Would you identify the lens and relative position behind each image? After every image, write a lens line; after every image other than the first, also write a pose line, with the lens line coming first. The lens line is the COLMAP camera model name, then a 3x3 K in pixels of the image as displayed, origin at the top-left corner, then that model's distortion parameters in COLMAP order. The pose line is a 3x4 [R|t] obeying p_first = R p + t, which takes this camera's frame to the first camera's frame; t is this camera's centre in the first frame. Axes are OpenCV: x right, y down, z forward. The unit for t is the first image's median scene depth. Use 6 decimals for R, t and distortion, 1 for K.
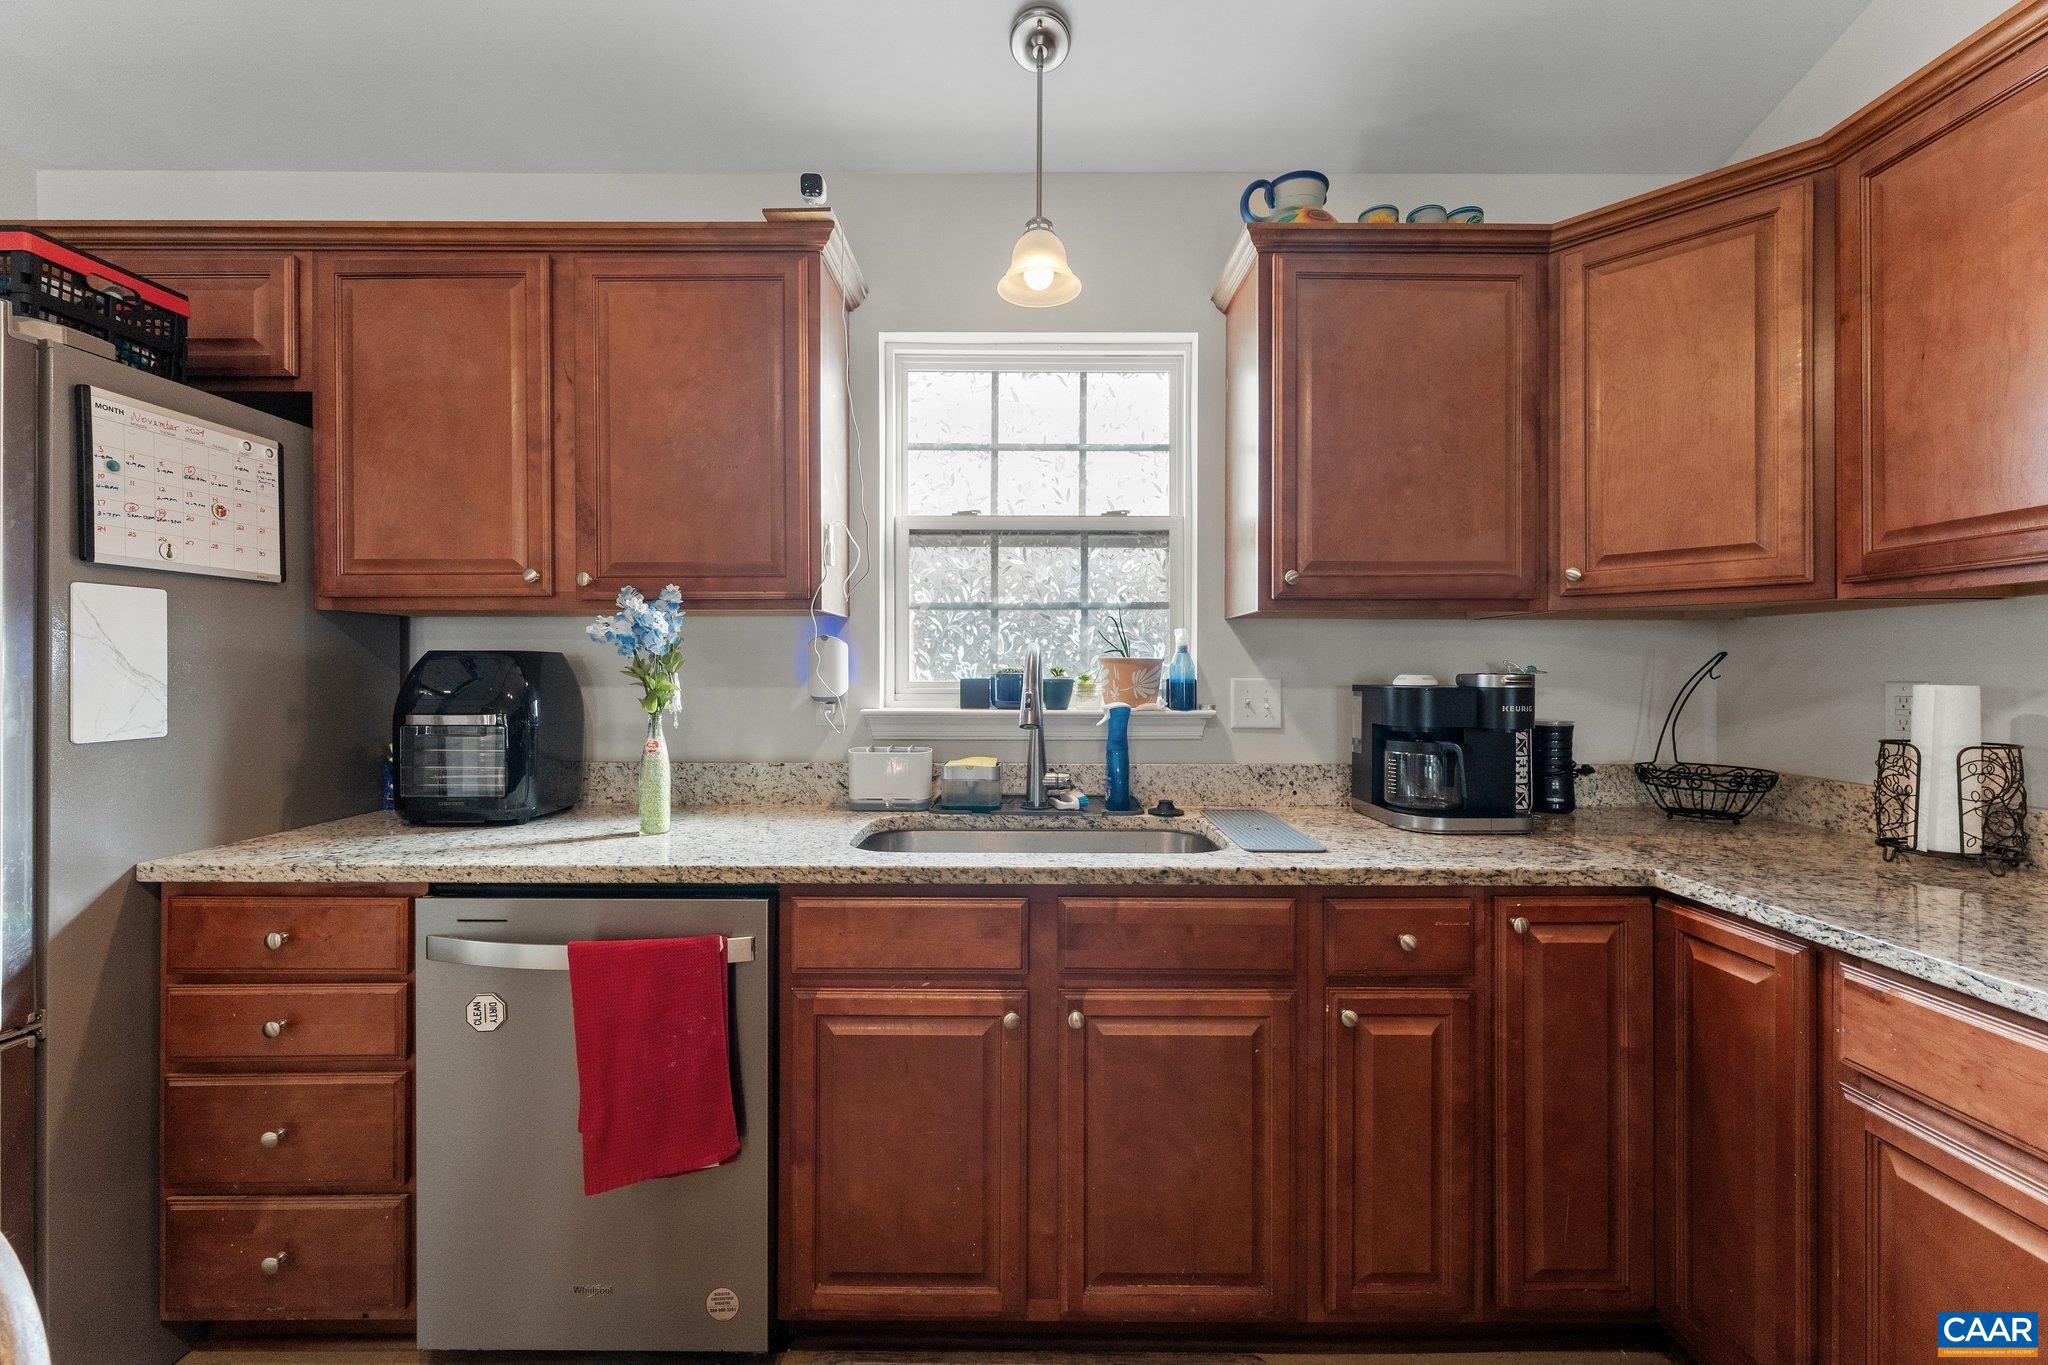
lens RADIAL K [[849.0, 0, 1021.2], [0, 849.0, 672.5], [0, 0, 1]] dist [-0.000213, 0.000205]
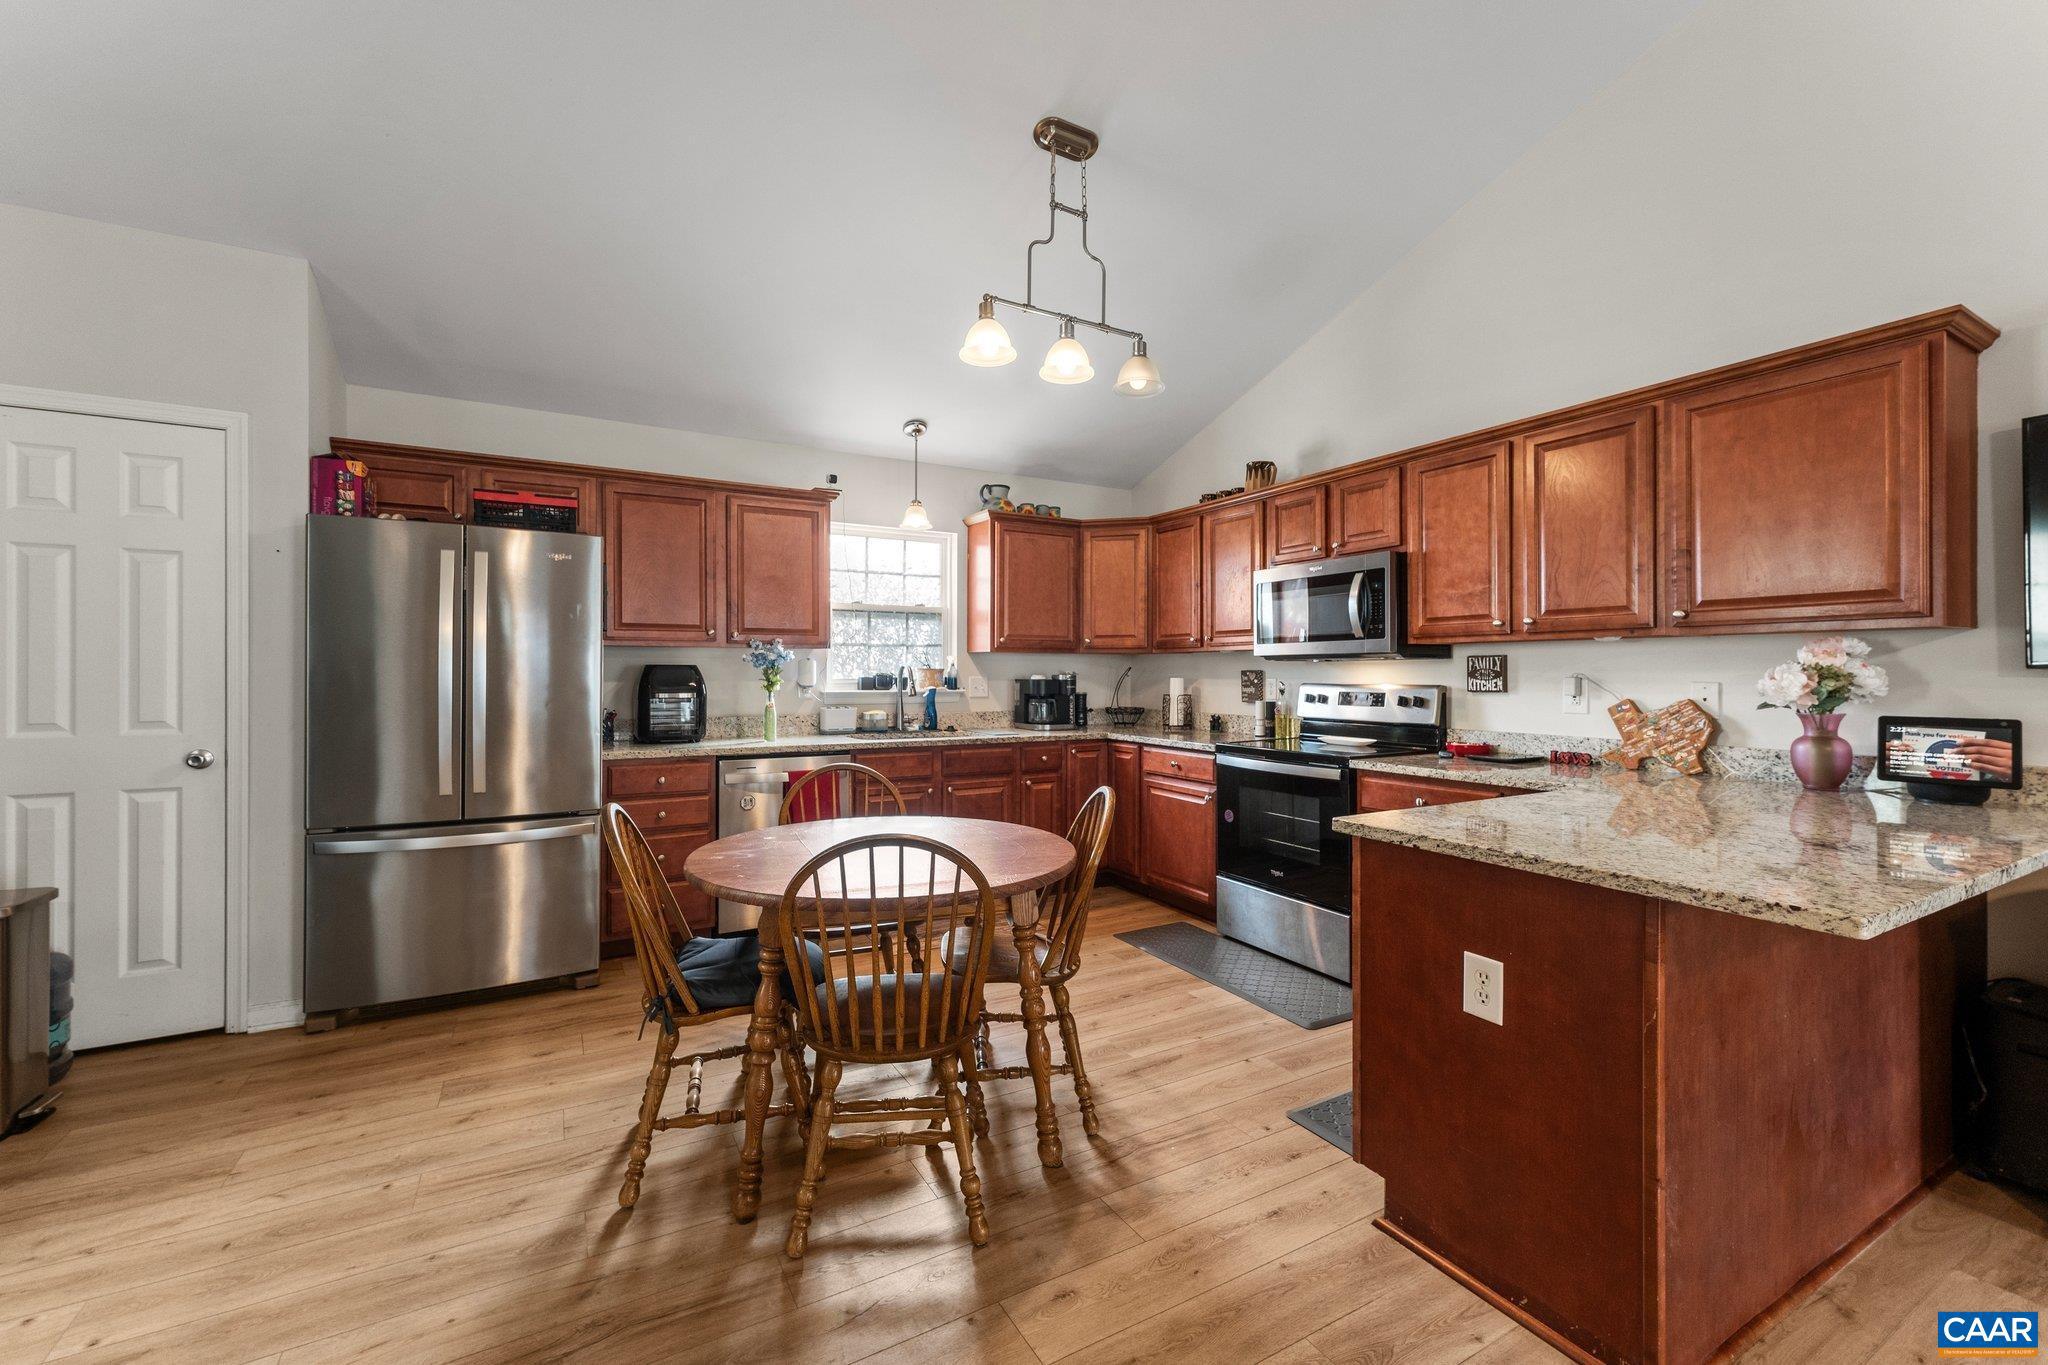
lens RADIAL K [[849.0, 0, 1021.2], [0, 849.0, 672.5], [0, 0, 1]] dist [-0.000213, 0.000205]
pose [[0.874226, 0.001989, 0.485516, -0.933884], [-0.001848, 0.999998, -0.000768, -0.004221], [-0.485516, -0.000226, 0.874228, -1.394571]]
